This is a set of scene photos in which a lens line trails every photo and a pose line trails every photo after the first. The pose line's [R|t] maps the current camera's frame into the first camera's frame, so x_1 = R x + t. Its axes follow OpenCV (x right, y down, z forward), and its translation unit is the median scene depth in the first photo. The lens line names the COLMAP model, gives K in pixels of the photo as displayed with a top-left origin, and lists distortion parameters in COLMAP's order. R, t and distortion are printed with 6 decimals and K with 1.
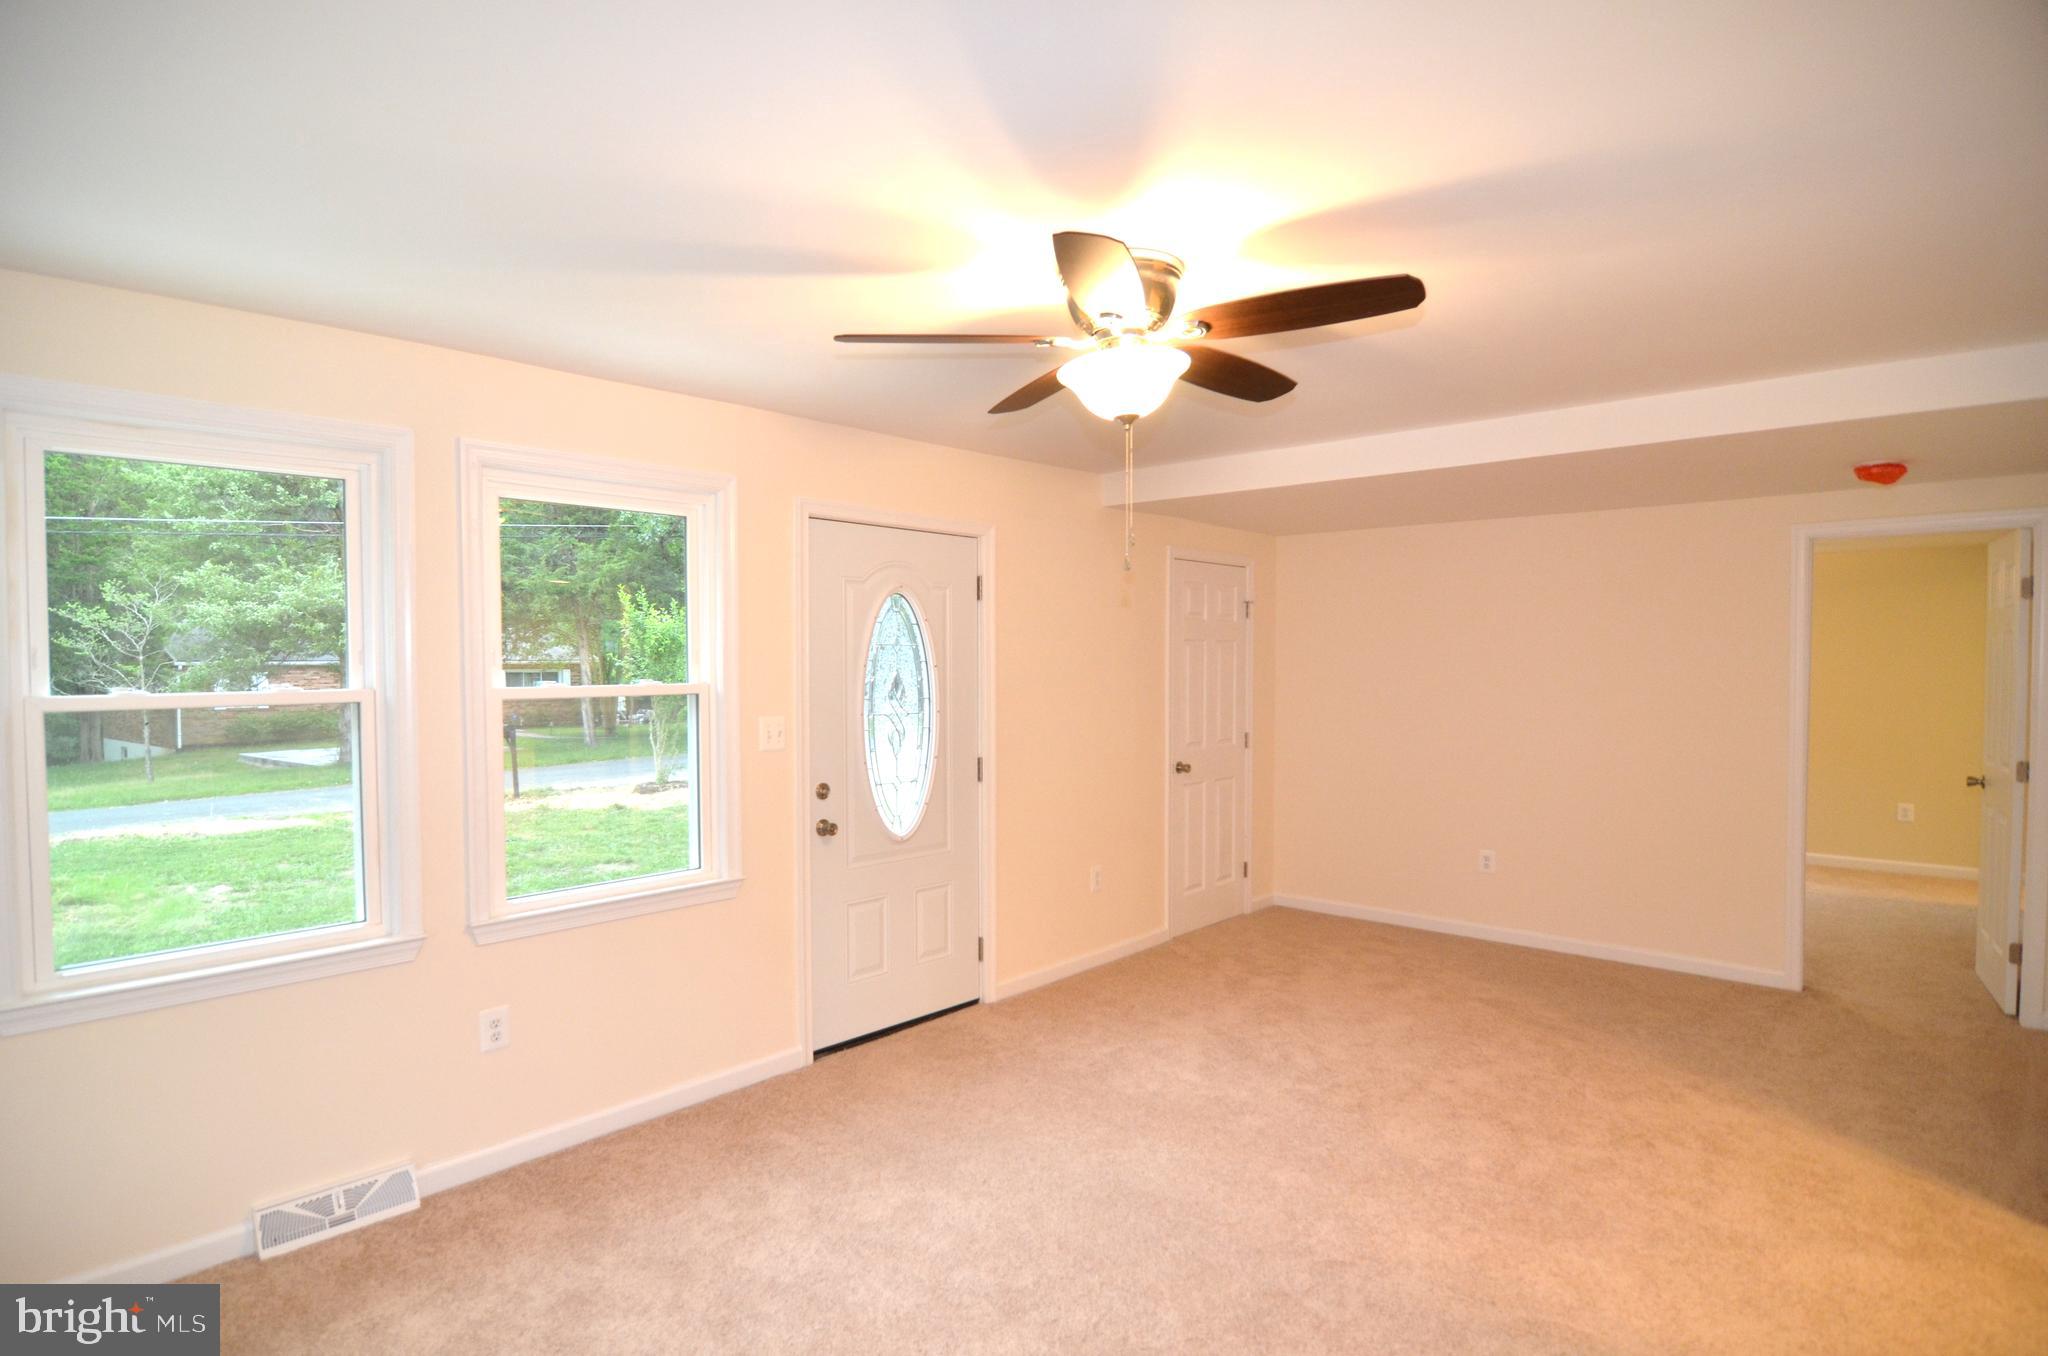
lens RADIAL K [[1117.1, 0, 1019.5], [0, 1117.1, 683.2], [0, 0, 1]] dist [-0.003619, -0.000750]
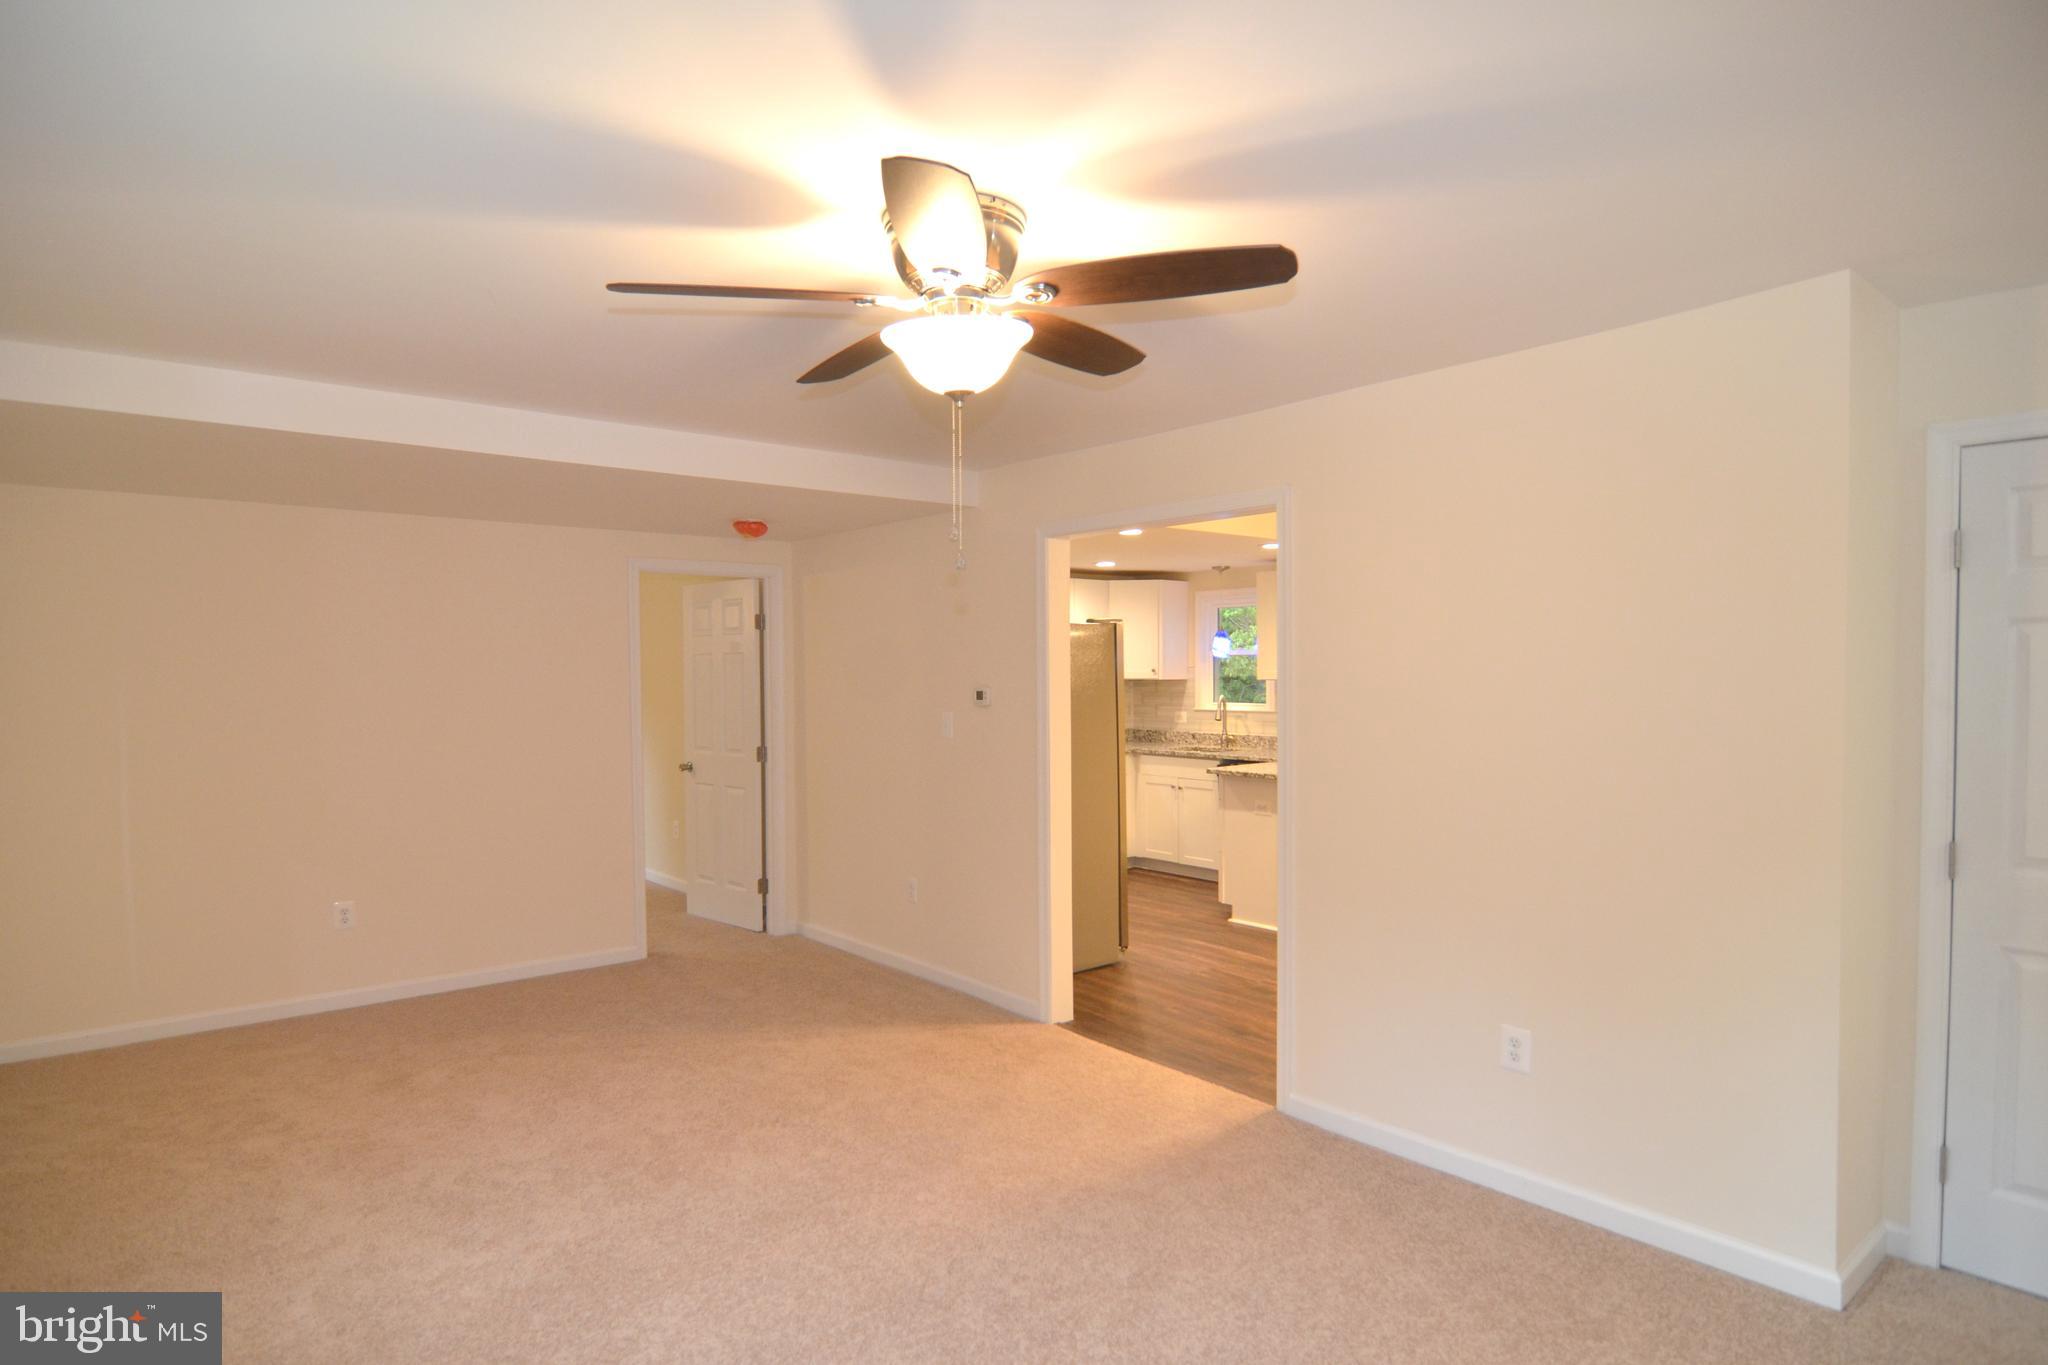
lens RADIAL K [[1117.1, 0, 1019.5], [0, 1117.1, 687.7], [0, 0, 1]] dist [-0.003619, -0.000750]
pose [[0.146948, -0.013660, 0.989050, -0.513596], [0.023131, 0.999679, 0.010370, -0.012796], [-0.988874, 0.021354, 0.147217, 0.561521]]
